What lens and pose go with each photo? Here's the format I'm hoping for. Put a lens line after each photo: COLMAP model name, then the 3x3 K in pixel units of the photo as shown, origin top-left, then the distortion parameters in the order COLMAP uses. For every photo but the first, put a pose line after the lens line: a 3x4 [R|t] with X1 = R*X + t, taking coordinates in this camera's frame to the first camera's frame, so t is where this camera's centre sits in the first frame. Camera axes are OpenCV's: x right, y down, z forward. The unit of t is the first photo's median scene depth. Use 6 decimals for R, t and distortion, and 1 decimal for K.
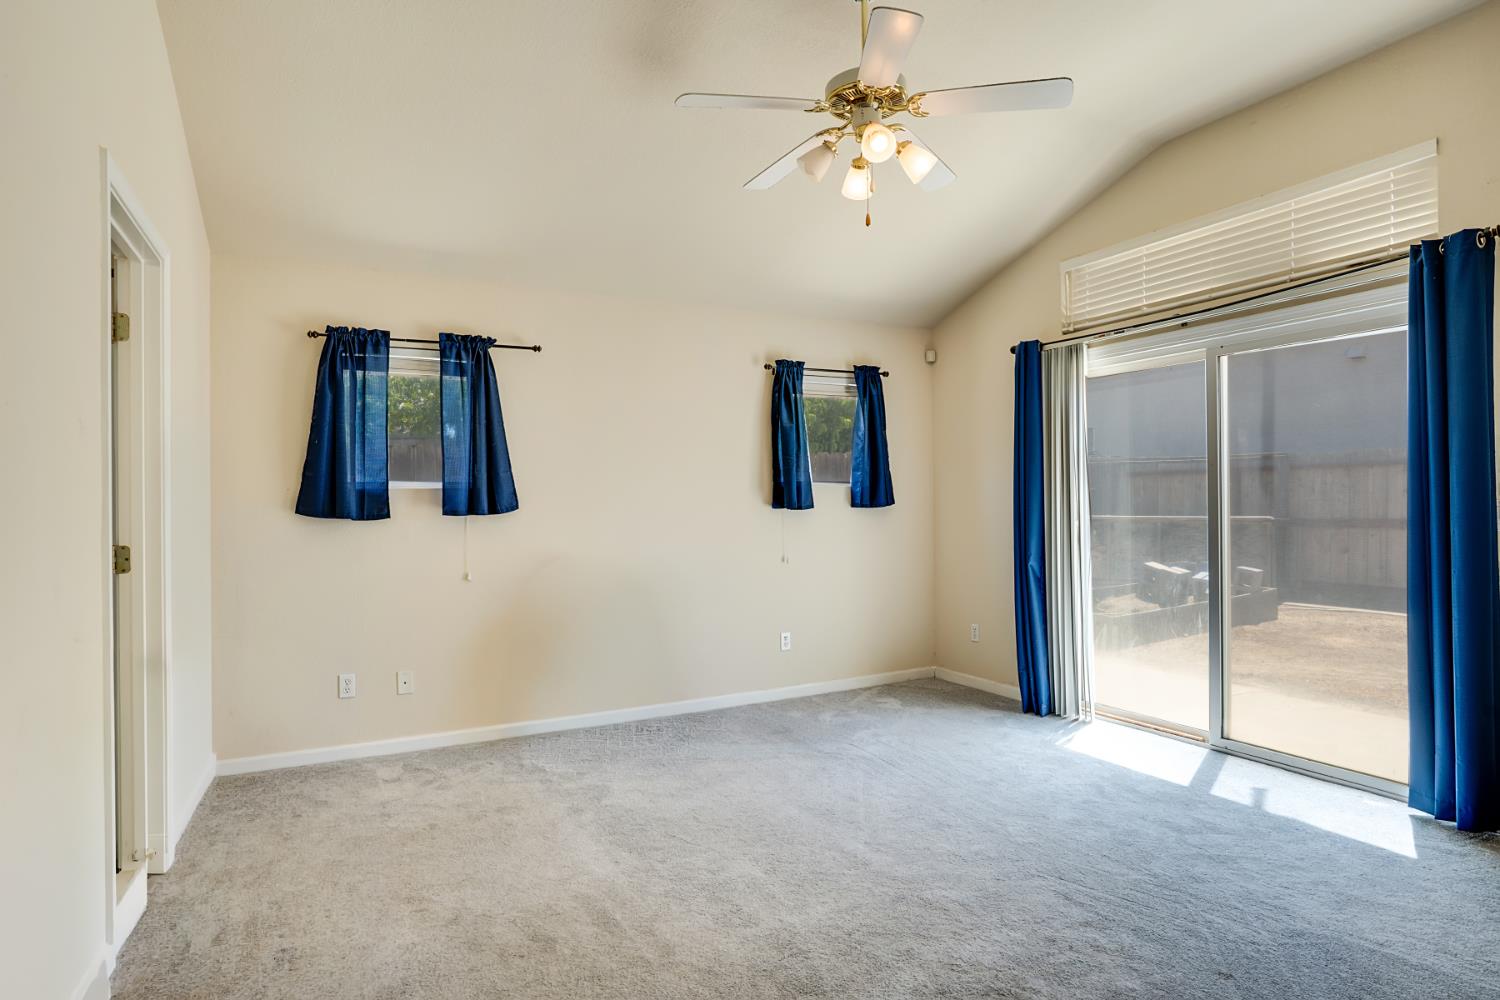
lens RADIAL K [[821.7, 0, 750.8], [0, 821.7, 503.8], [0, 0, 1]] dist [-0.000484, 0.001052]
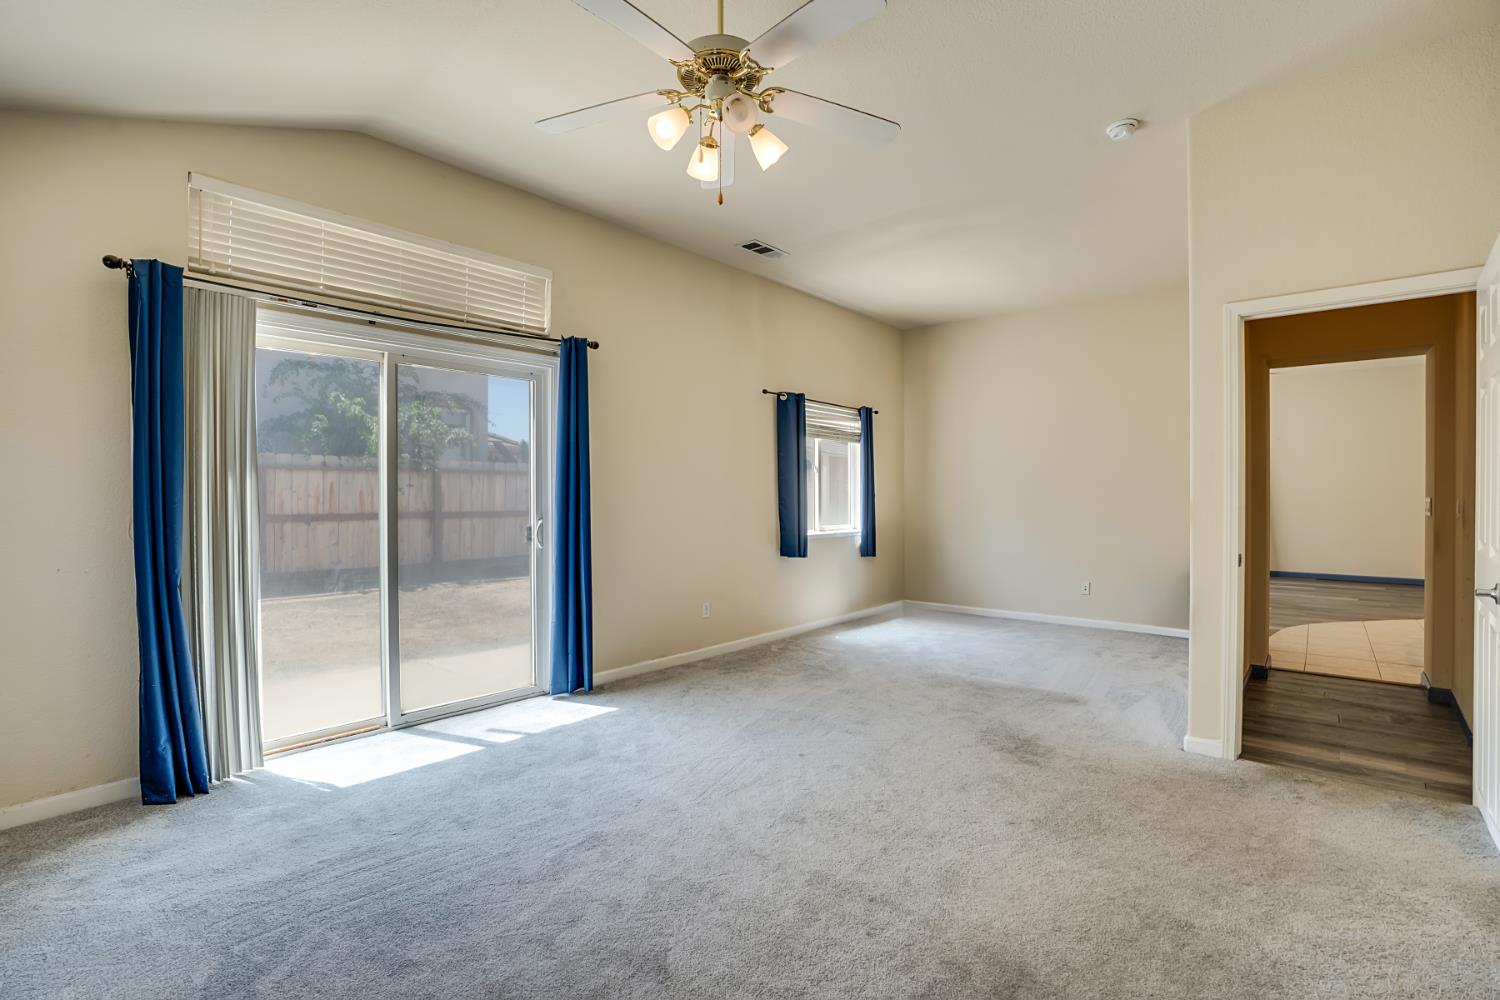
lens RADIAL K [[708.6, 0, 752.5], [0, 708.6, 499.0], [0, 0, 1]] dist [-0.023977, -0.000021]
pose [[-0.362872, 0.000309, 0.931839, -0.462216], [-0.000346, 1.000000, -0.000466, -0.001089], [-0.931839, -0.000492, -0.362872, 0.906433]]
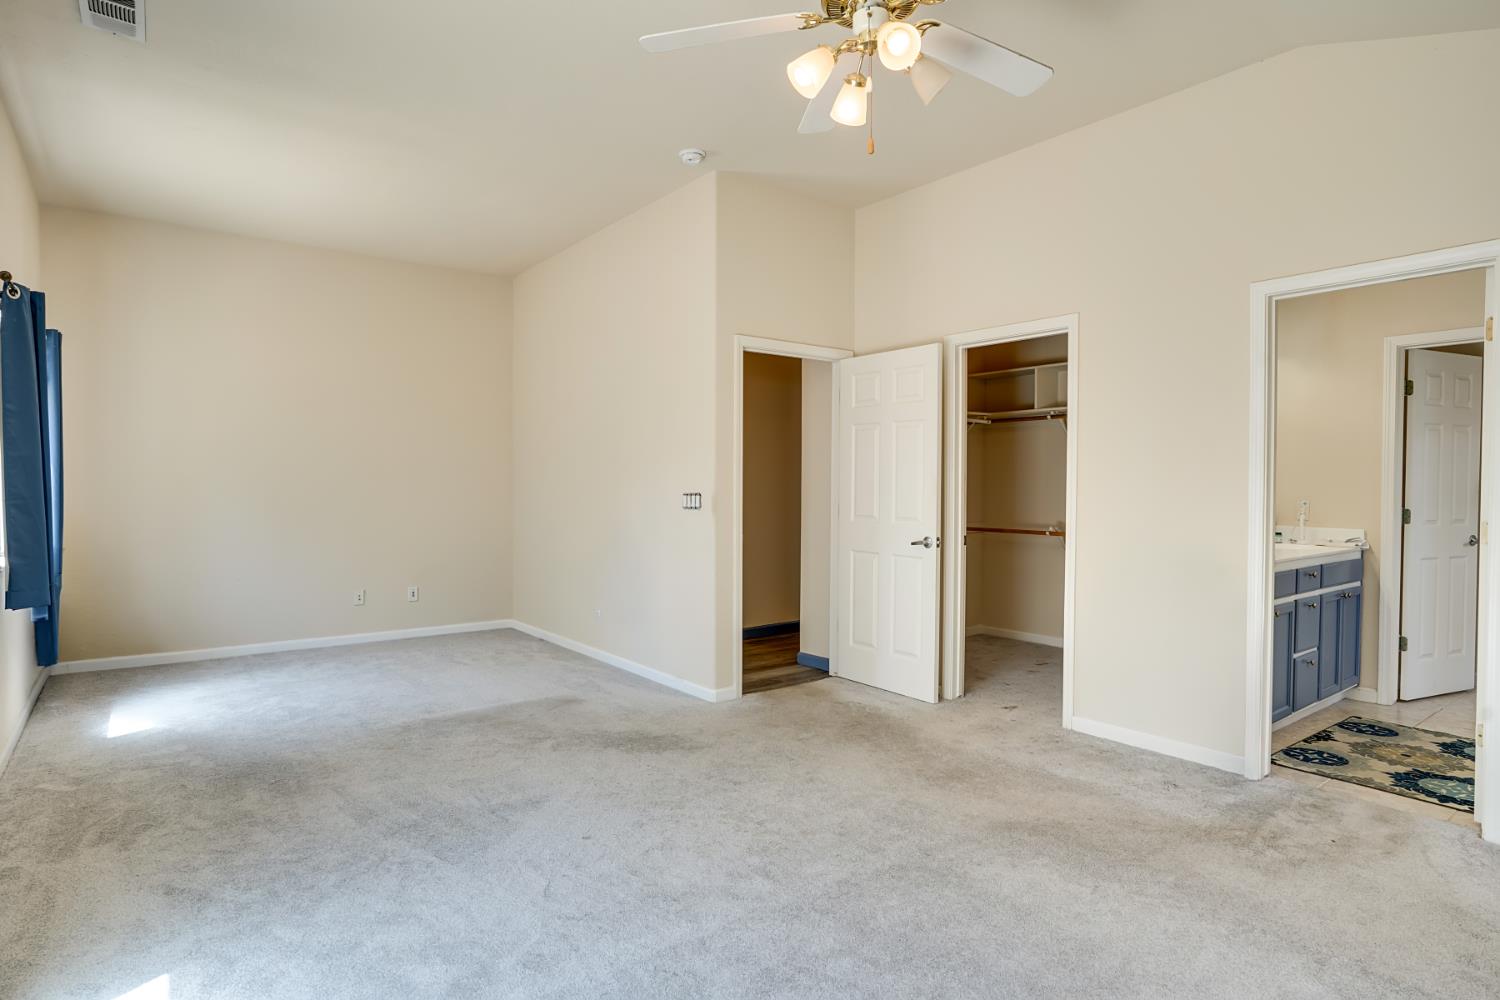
lens RADIAL K [[821.7, 0, 751.8], [0, 821.7, 498.3], [0, 0, 1]] dist [-0.000484, 0.001052]
pose [[-0.986907, 0.007024, -0.161139, 0.277518], [0.004673, 0.999877, 0.014964, -0.009094], [0.161225, 0.014015, -0.986818, 1.291290]]
